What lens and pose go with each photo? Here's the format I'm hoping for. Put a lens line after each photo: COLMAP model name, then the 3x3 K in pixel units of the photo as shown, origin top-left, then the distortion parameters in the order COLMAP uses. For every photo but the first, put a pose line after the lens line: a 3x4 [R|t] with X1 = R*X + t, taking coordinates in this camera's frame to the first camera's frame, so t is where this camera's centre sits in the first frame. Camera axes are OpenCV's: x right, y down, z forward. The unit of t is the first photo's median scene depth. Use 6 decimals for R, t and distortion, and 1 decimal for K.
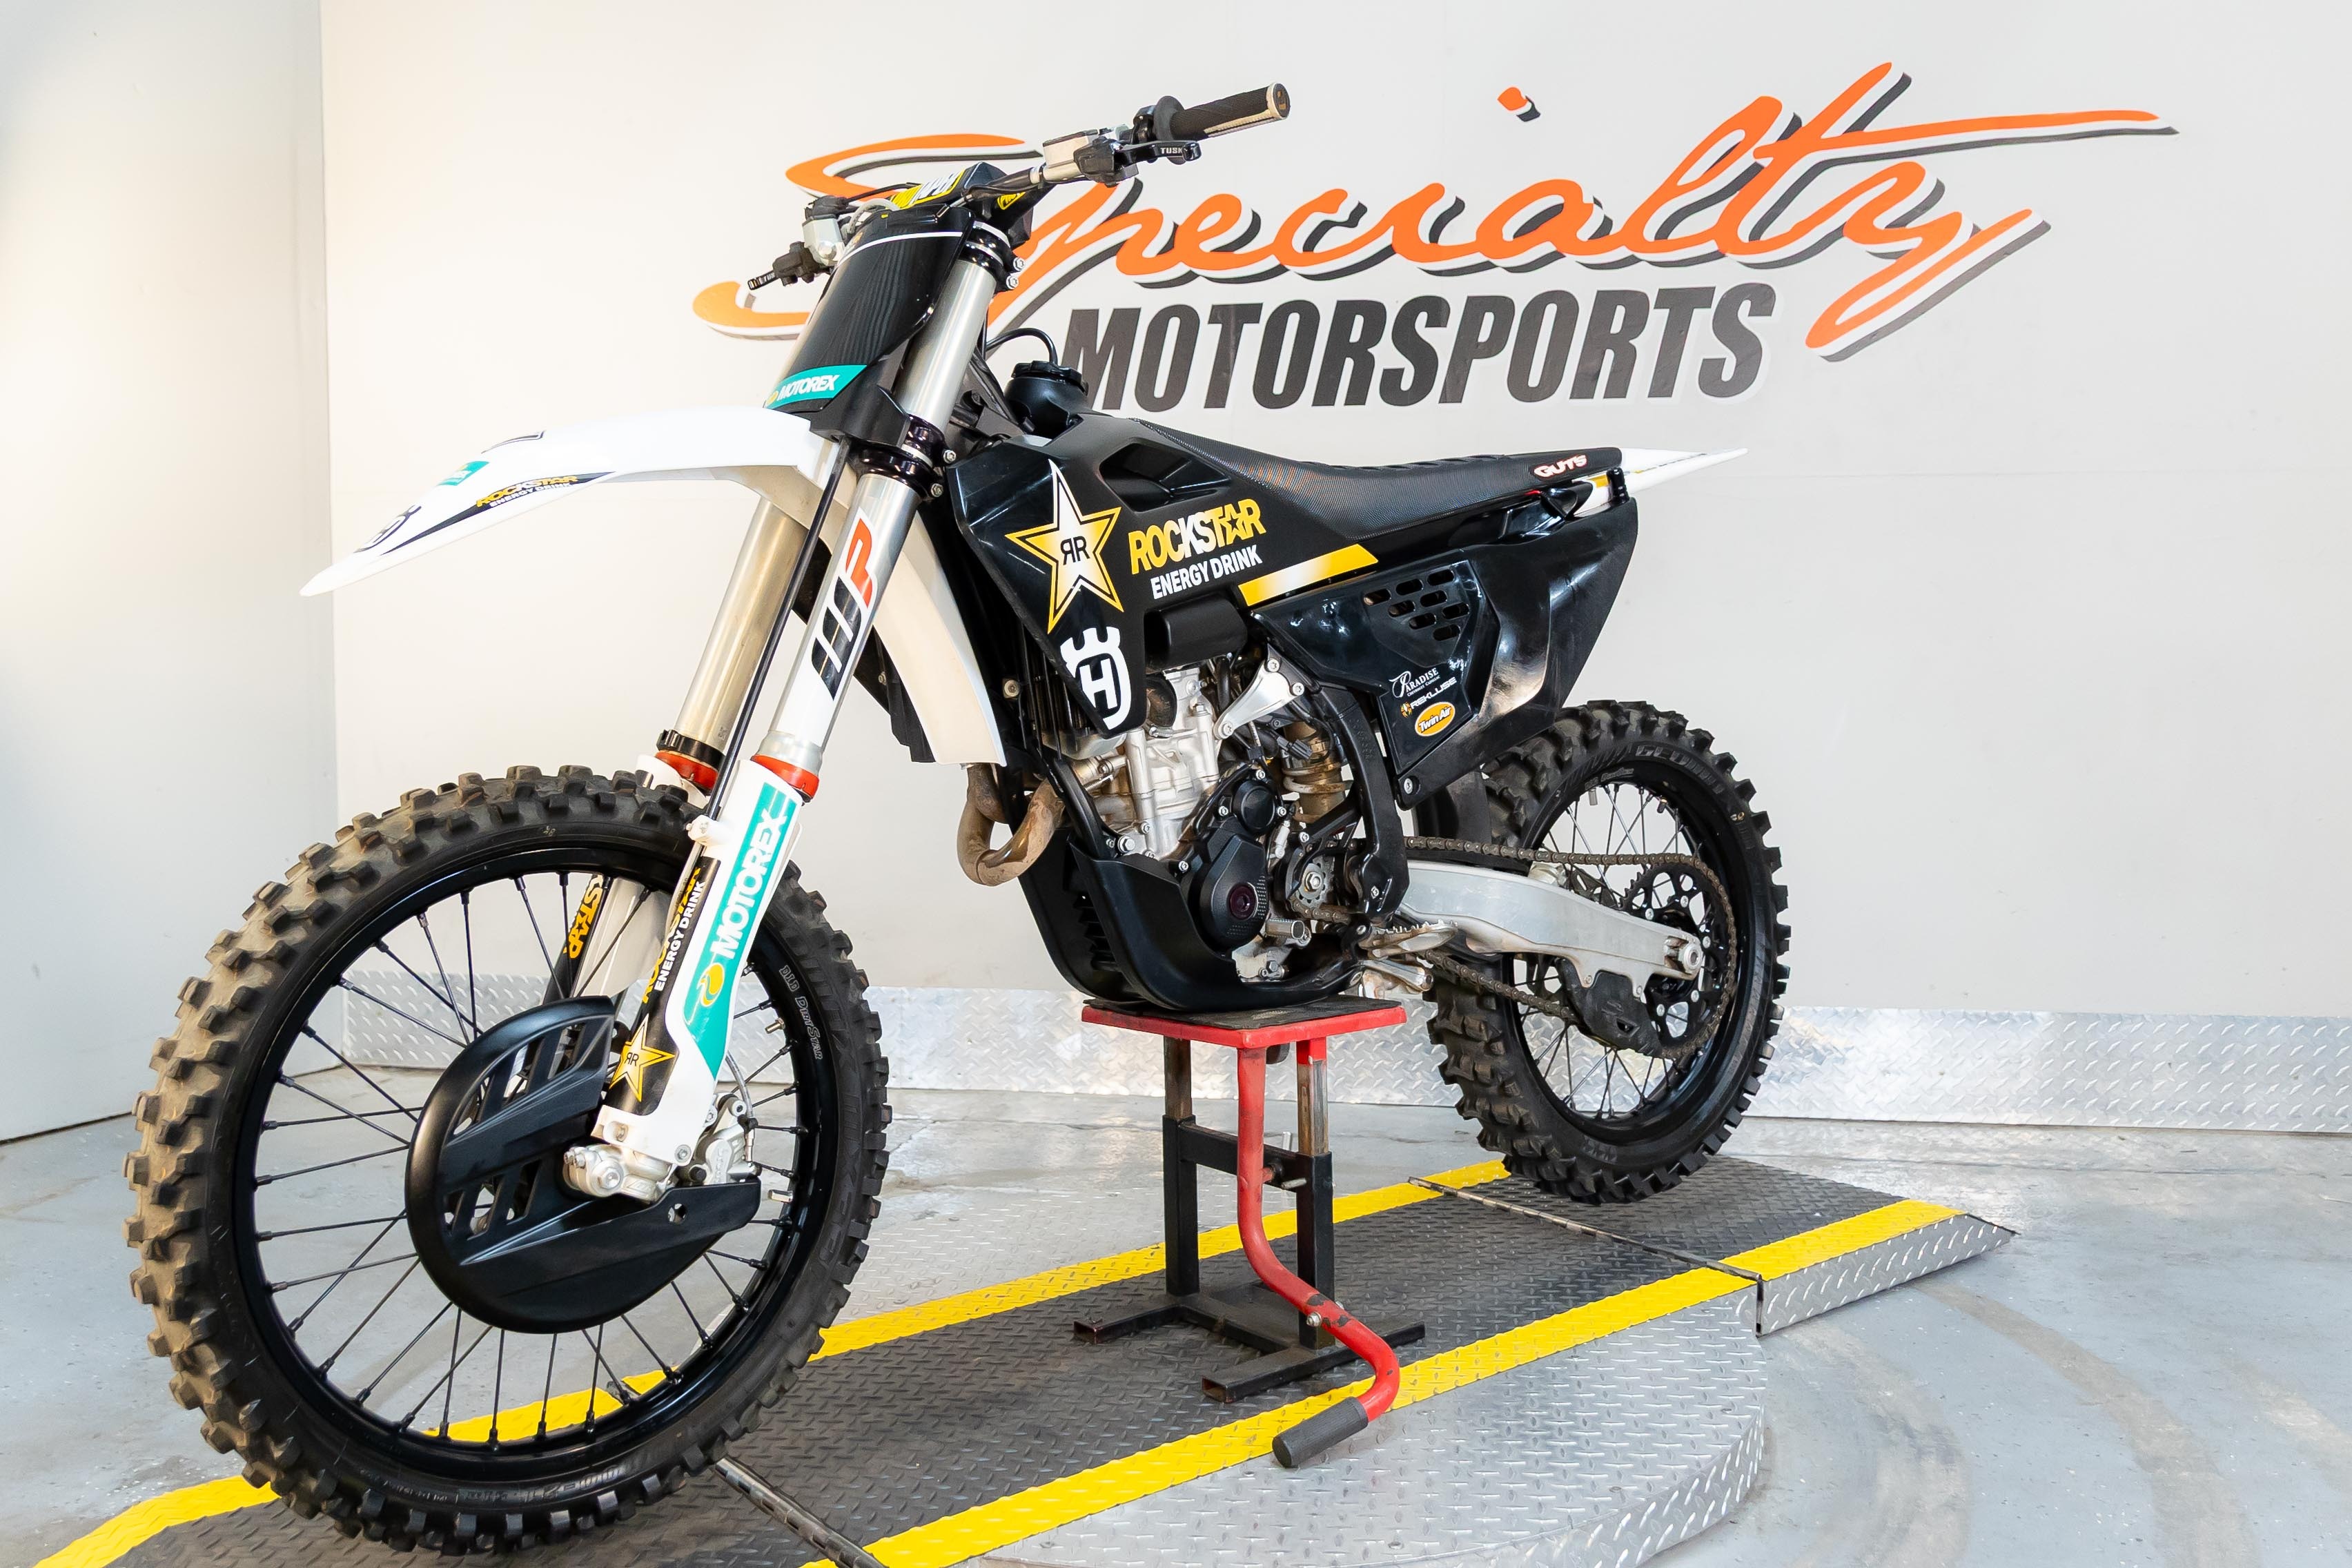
lens RADIAL K [[1994.8, 0, 1176.0], [0, 1994.8, 784.0], [0, 0, 1]] dist [0.015794, 0.002250]
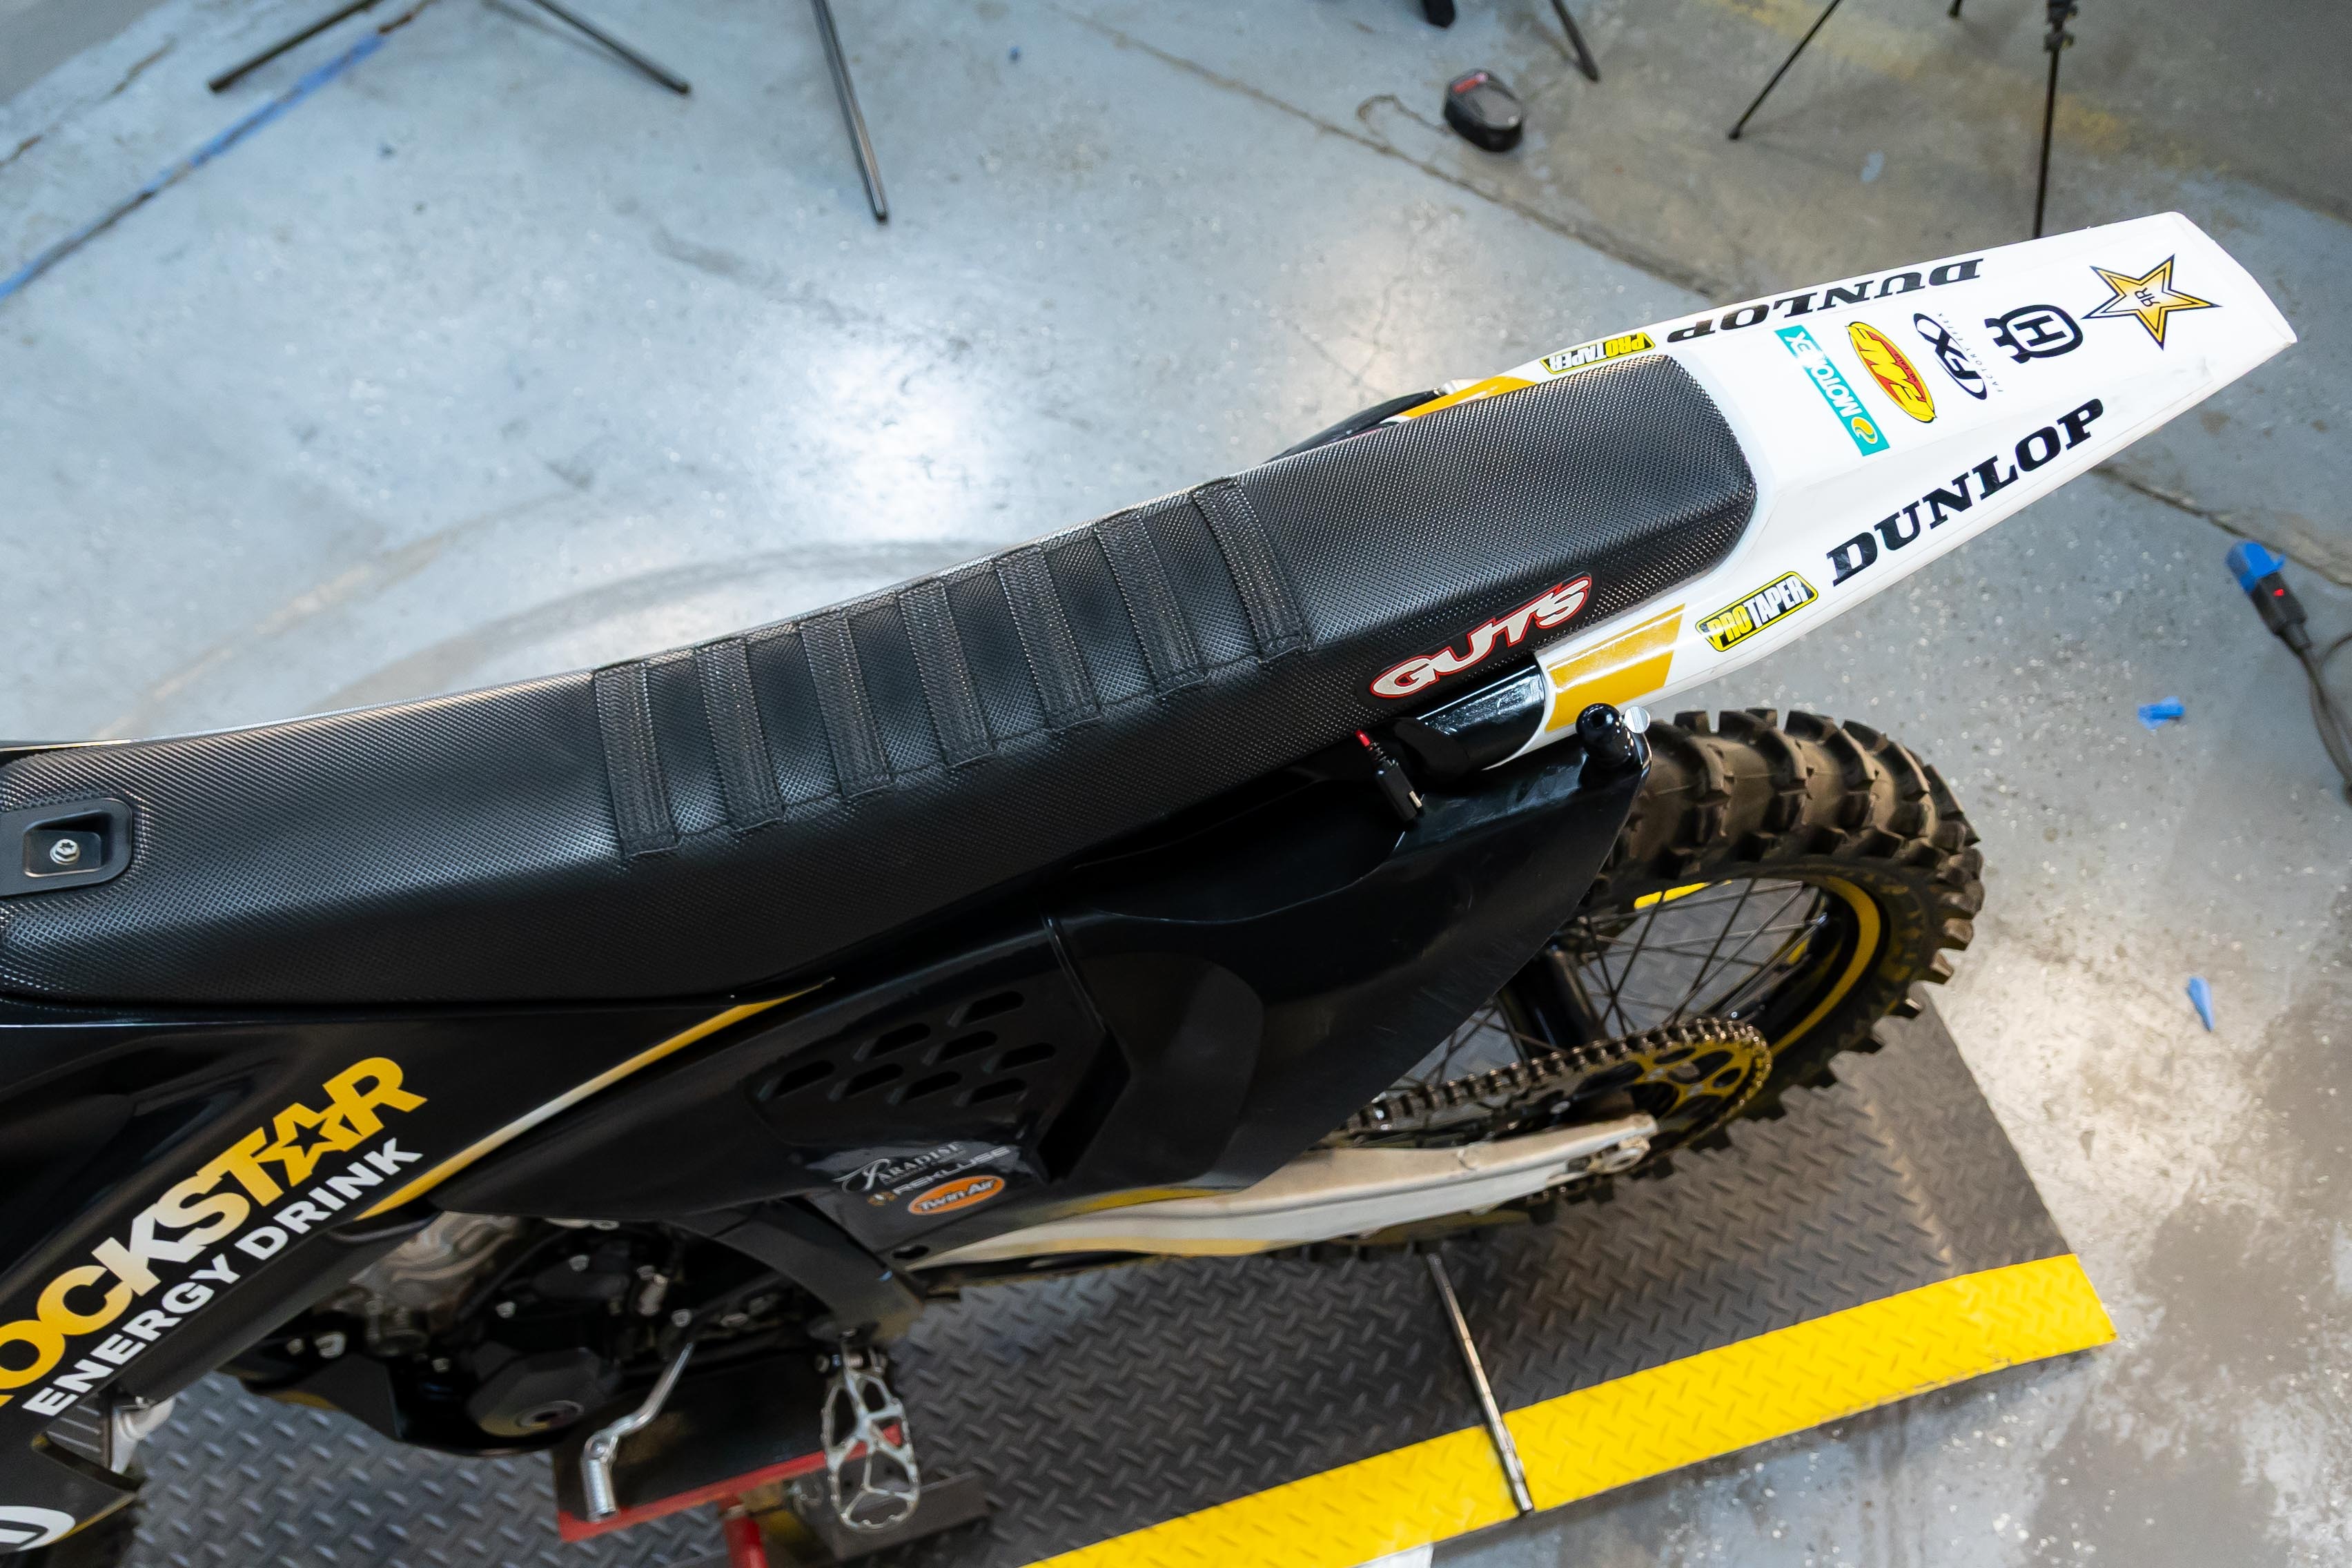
lens RADIAL K [[1849.1, 0, 1176.0], [0, 1849.1, 784.0], [0, 0, 1]] dist [0.003002, -0.044596]
pose [[0.930230, 0.314451, -0.189188, 0.269578], [-0.026115, 0.570949, 0.820570, -0.536989], [0.366046, -0.758378, 0.539326, 0.974915]]
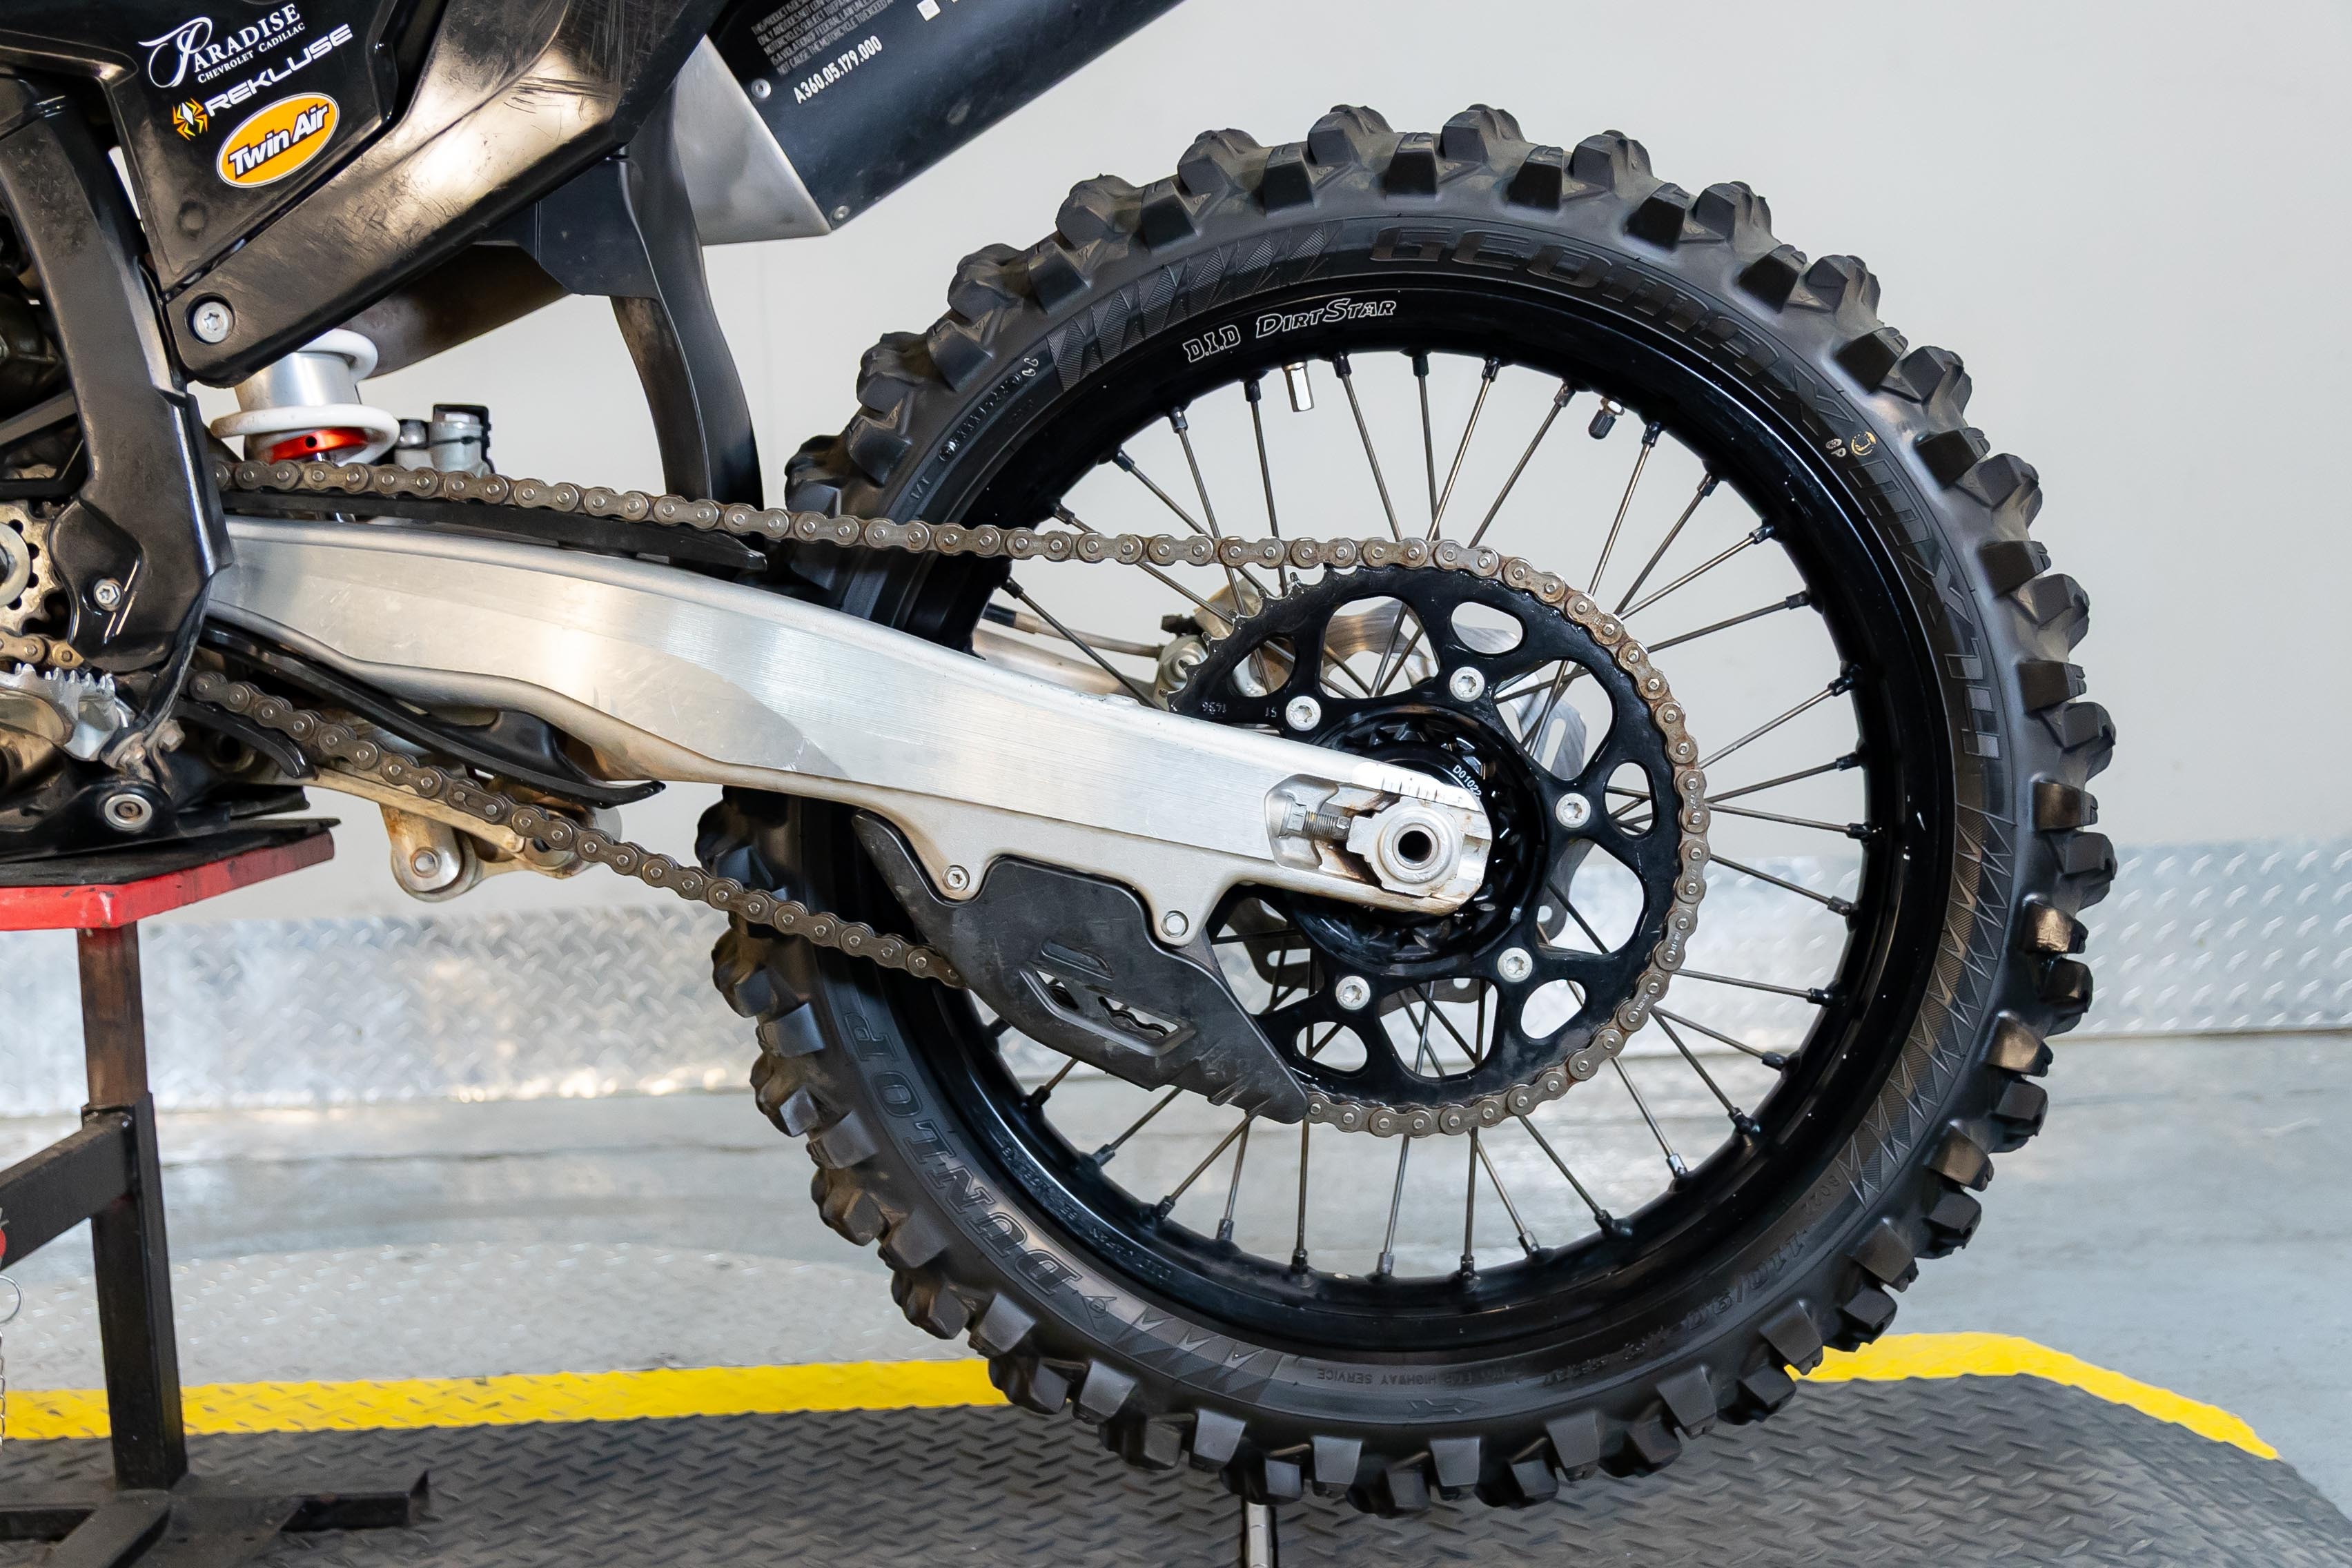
lens RADIAL K [[2737.5, 0, 1176.0], [0, 2737.5, 784.0], [0, 0, 1]] dist [0.020987, -0.033218]
pose [[0.756414, 0.051096, -0.652094, 0.689288], [-0.010060, 0.997735, 0.066511, 0.060048], [0.654016, -0.043750, 0.755215, 0.819833]]
